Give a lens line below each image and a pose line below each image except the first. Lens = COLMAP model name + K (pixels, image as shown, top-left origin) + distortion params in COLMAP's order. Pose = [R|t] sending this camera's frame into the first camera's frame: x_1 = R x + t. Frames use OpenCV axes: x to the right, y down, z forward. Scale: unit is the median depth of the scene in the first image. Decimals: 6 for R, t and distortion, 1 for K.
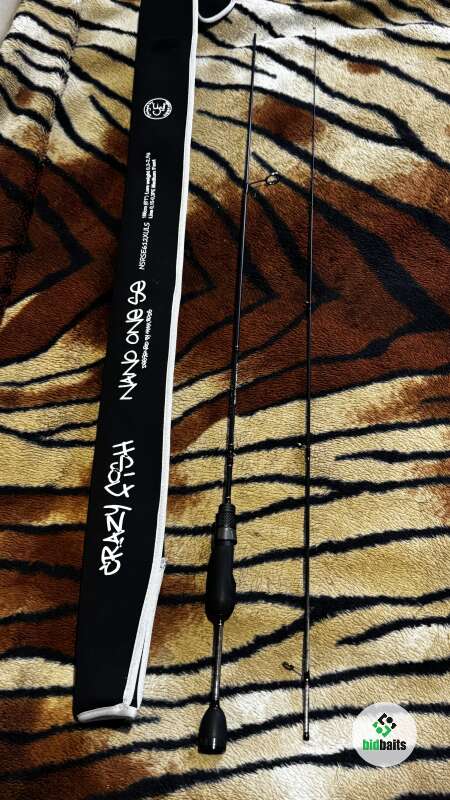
lens RADIAL K [[830.0, 0, 225.0], [0, 830.0, 400.0], [0, 0, 1]] dist [0.222289, -0.720627]
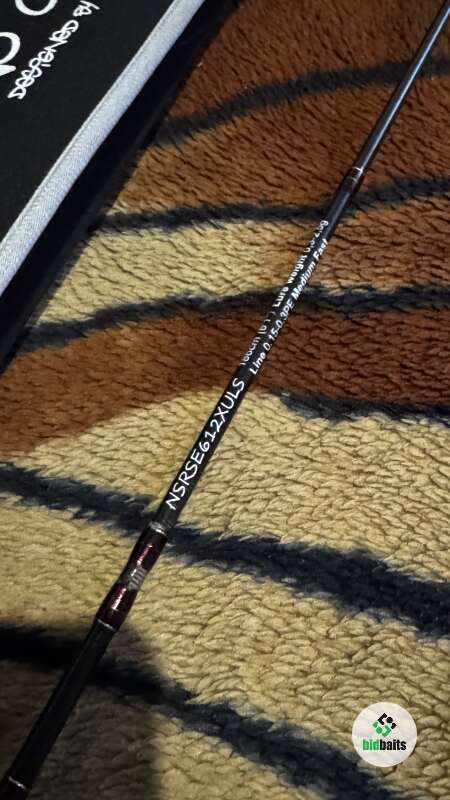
lens RADIAL K [[784.2, 0, 226.2], [0, 784.2, 354.4], [0, 0, 1]] dist [-0.002588, -0.006157]
pose [[0.918656, 0.362501, -0.157045, 0.033739], [-0.355453, 0.931927, 0.071864, -0.004585], [0.172405, -0.010197, 0.984973, 0.826934]]
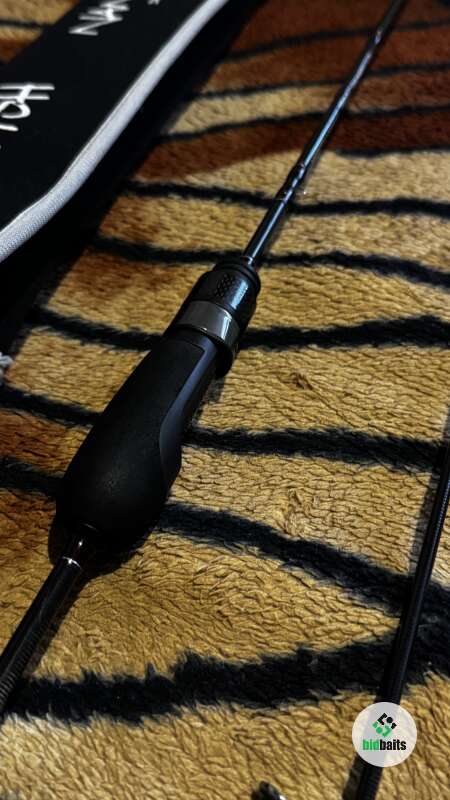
lens RADIAL K [[830.0, 0, 225.0], [0, 830.0, 400.0], [0, 0, 1]] dist [0.222289, -0.720627]
pose [[0.948789, 0.283052, -0.140292, 0.057928], [-0.308336, 0.926384, -0.216200, 0.245184], [0.068768, 0.248385, 0.966217, 0.689947]]
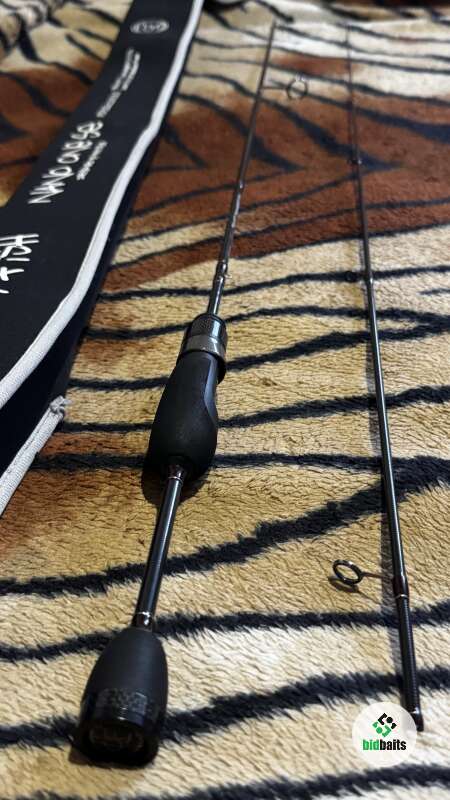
lens RADIAL K [[830.0, 0, 225.0], [0, 830.0, 400.0], [0, 0, 1]] dist [0.222289, -0.720627]
pose [[0.996896, 0.078195, 0.009139, 0.010984], [-0.065442, 0.887599, -0.455944, 0.386685], [-0.043764, 0.453931, 0.889962, 0.583528]]
